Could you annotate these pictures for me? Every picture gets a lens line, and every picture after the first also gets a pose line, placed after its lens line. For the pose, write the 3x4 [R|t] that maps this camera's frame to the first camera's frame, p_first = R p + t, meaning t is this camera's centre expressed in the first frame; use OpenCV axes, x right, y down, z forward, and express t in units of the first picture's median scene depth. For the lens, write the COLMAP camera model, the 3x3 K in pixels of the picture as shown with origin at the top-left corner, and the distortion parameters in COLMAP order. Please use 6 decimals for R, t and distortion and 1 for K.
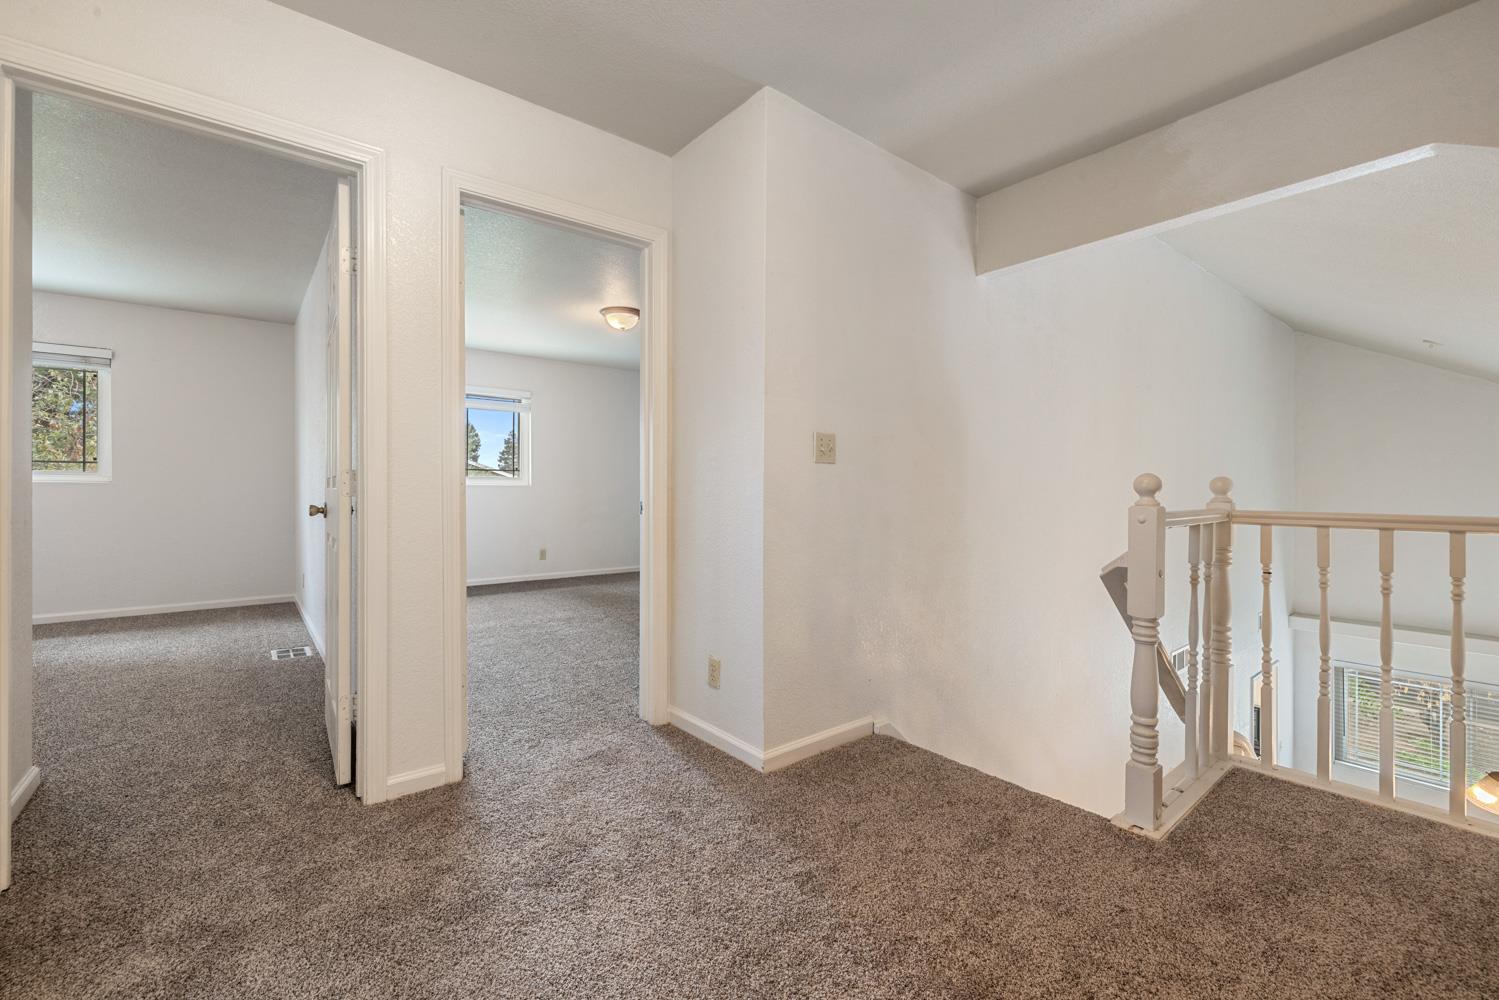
lens RADIAL K [[636.7, 0, 751.2], [0, 636.7, 492.1], [0, 0, 1]] dist [-0.000179, -0.000401]
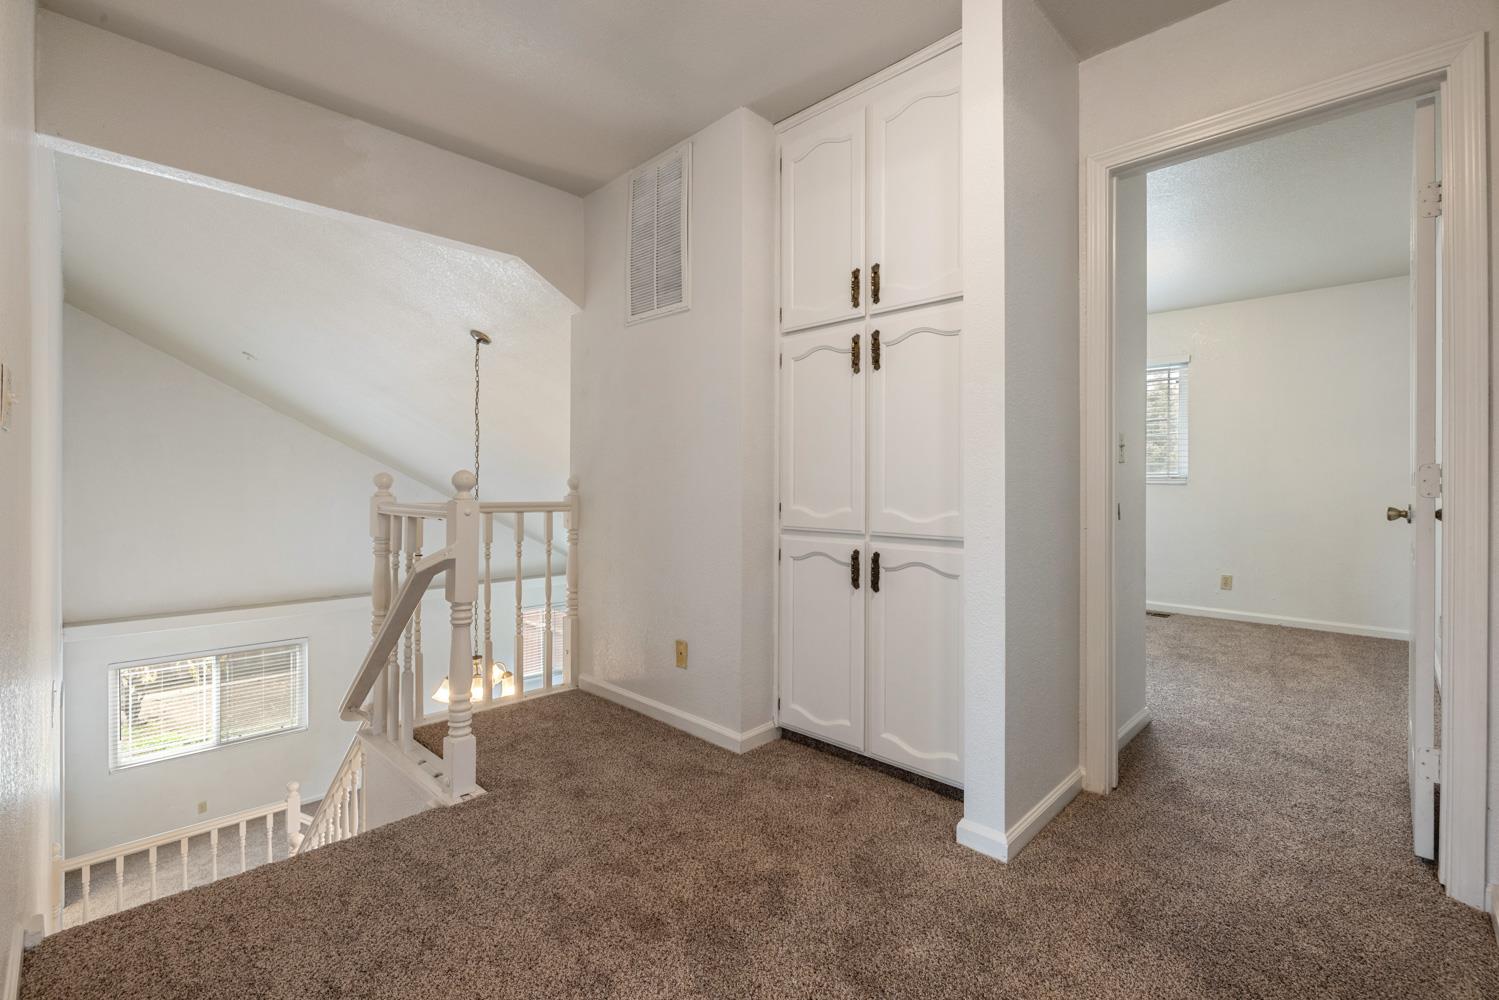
lens RADIAL K [[665.8, 0, 741.2], [0, 665.8, 484.1], [0, 0, 1]] dist [0.001508, 0.000891]
pose [[-0.109526, 0.000556, 0.993984, -0.562049], [-0.000082, 1.000000, -0.000568, -0.004919], [-0.993984, -0.000144, -0.109526, 0.639890]]
